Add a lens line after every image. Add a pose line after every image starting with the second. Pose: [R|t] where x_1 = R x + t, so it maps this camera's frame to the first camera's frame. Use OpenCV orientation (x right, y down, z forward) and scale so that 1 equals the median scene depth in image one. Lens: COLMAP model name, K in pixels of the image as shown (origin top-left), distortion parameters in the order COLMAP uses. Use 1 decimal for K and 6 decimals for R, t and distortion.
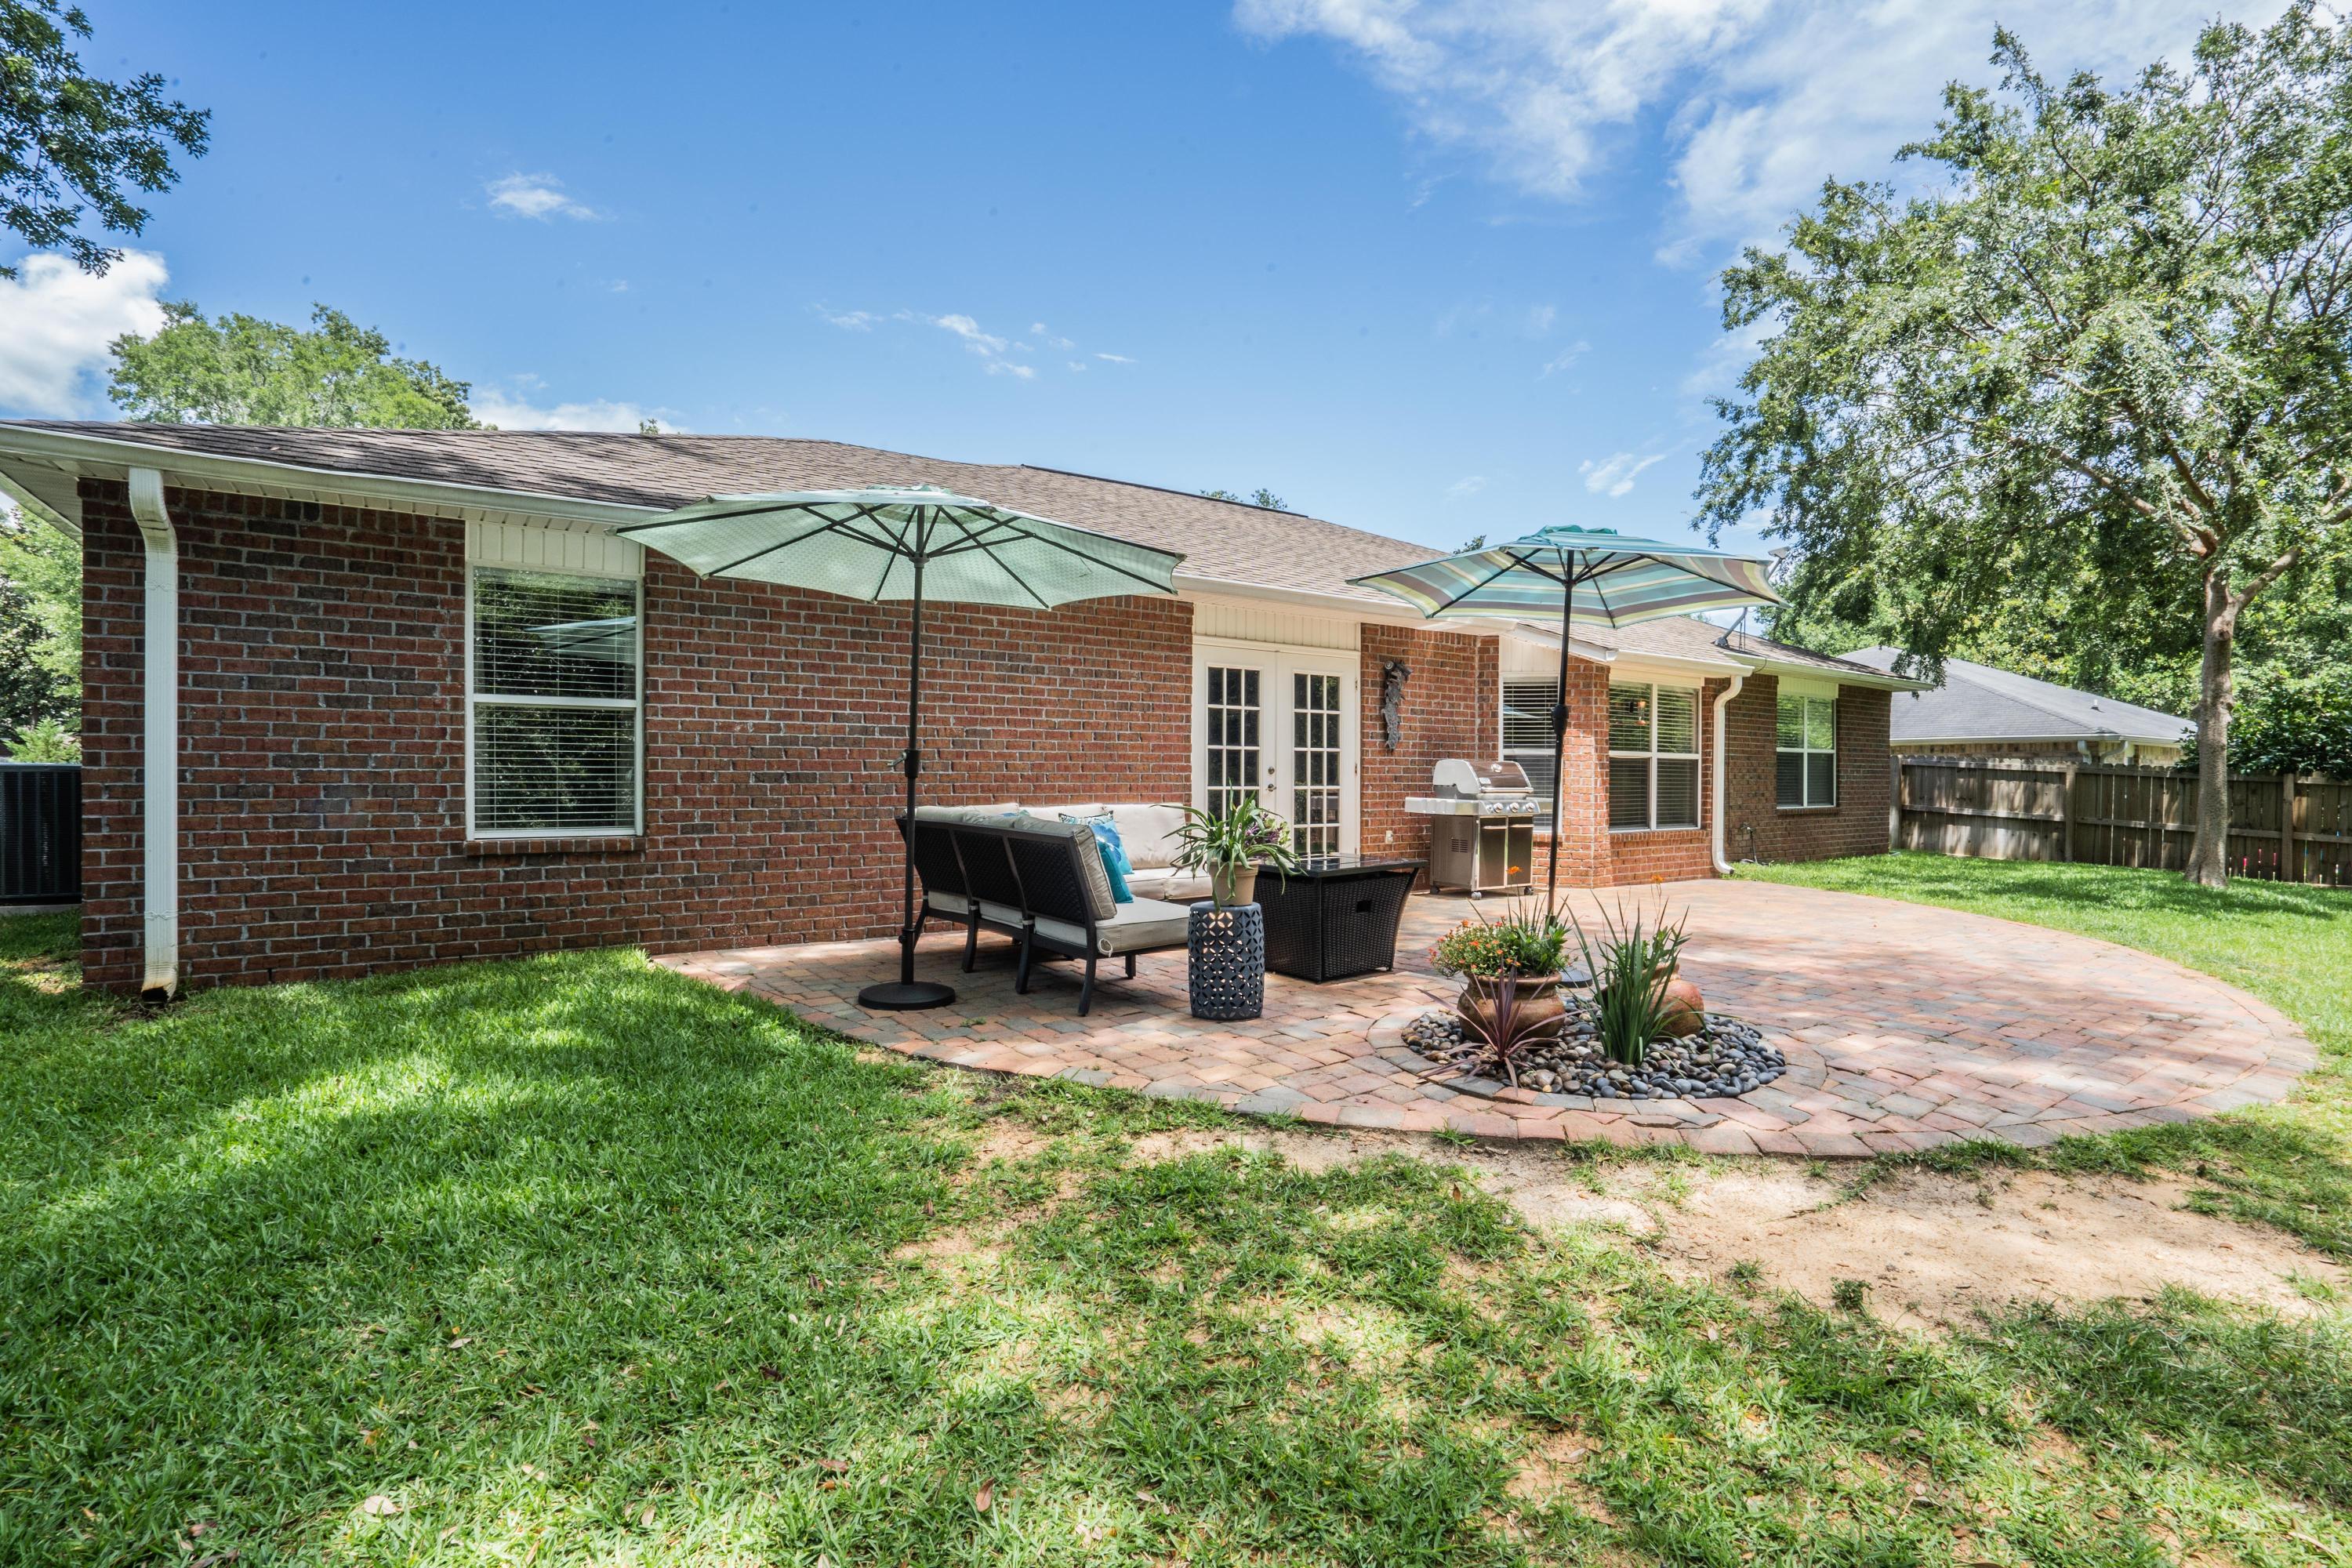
lens RADIAL K [[1119.1, 0, 1181.0], [0, 1119.1, 798.2], [0, 0, 1]] dist [-0.050807, 0.014154]
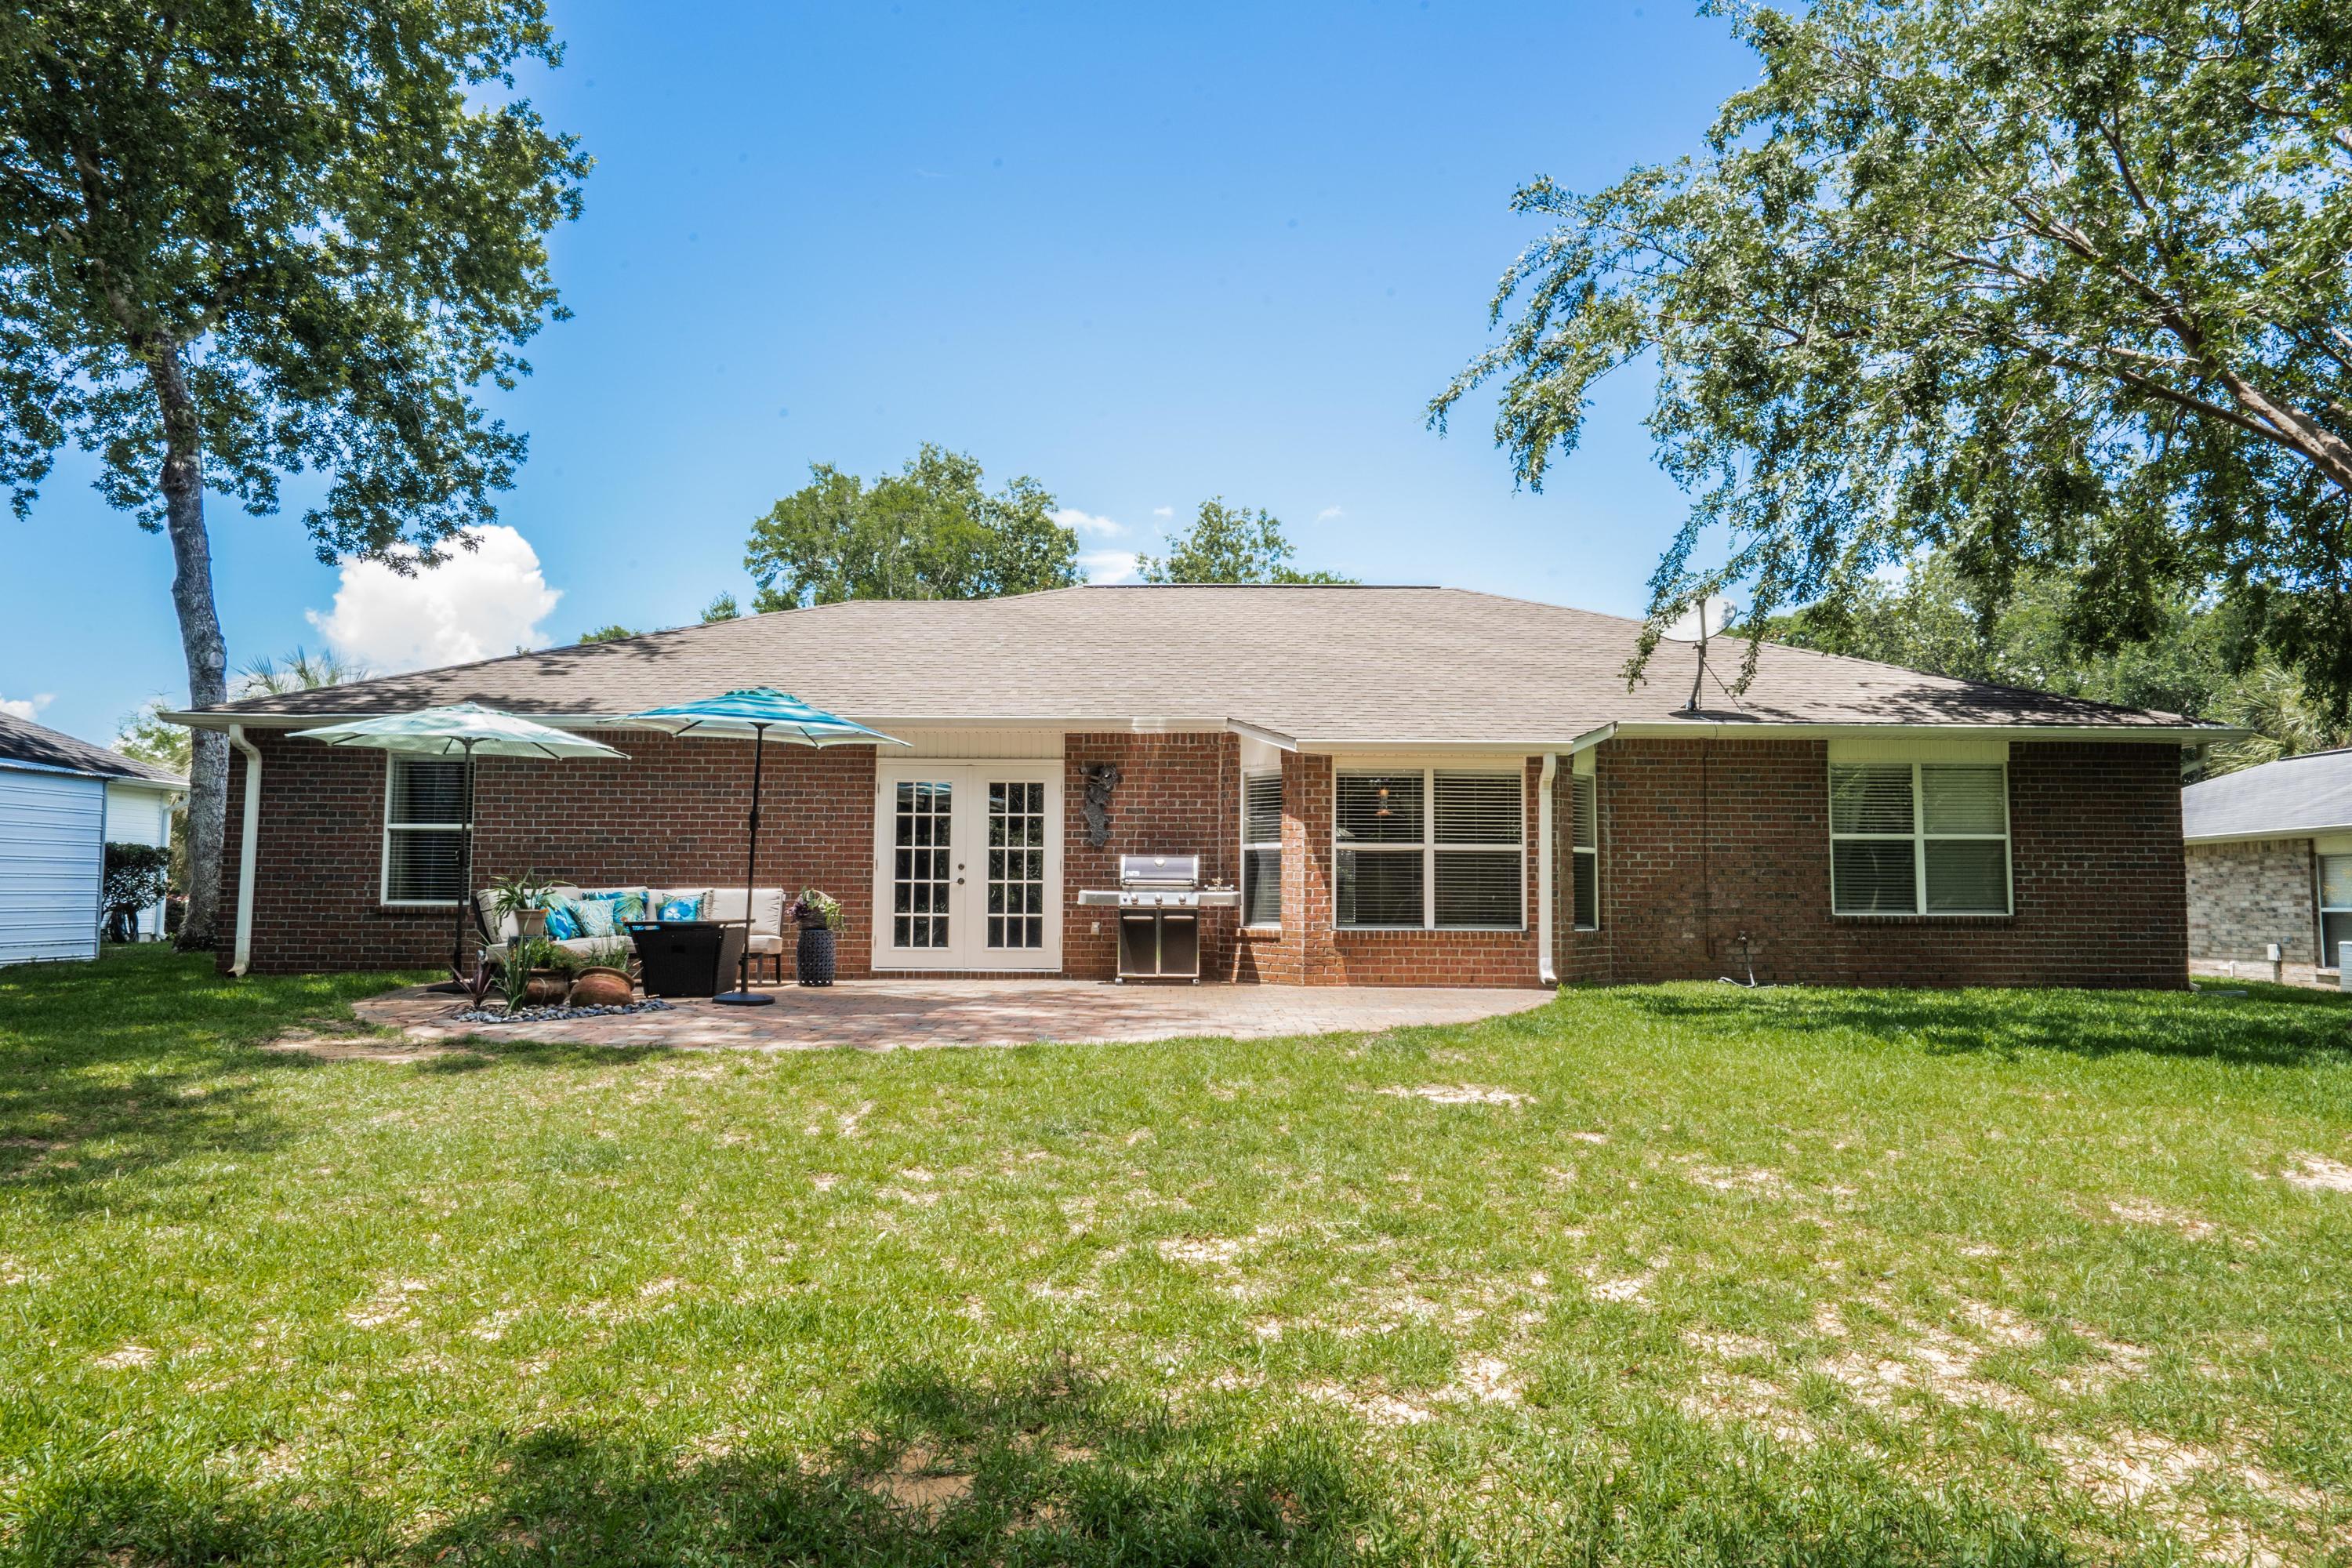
lens RADIAL K [[1617.2, 0, 1236.3], [0, 1617.2, 788.8], [0, 0, 1]] dist [-0.005300, 0.001423]
pose [[0.803374, -0.040066, -0.594126, 1.283022], [-0.014063, 0.996179, -0.086195, 0.035299], [0.595309, 0.077602, 0.799741, -0.187291]]
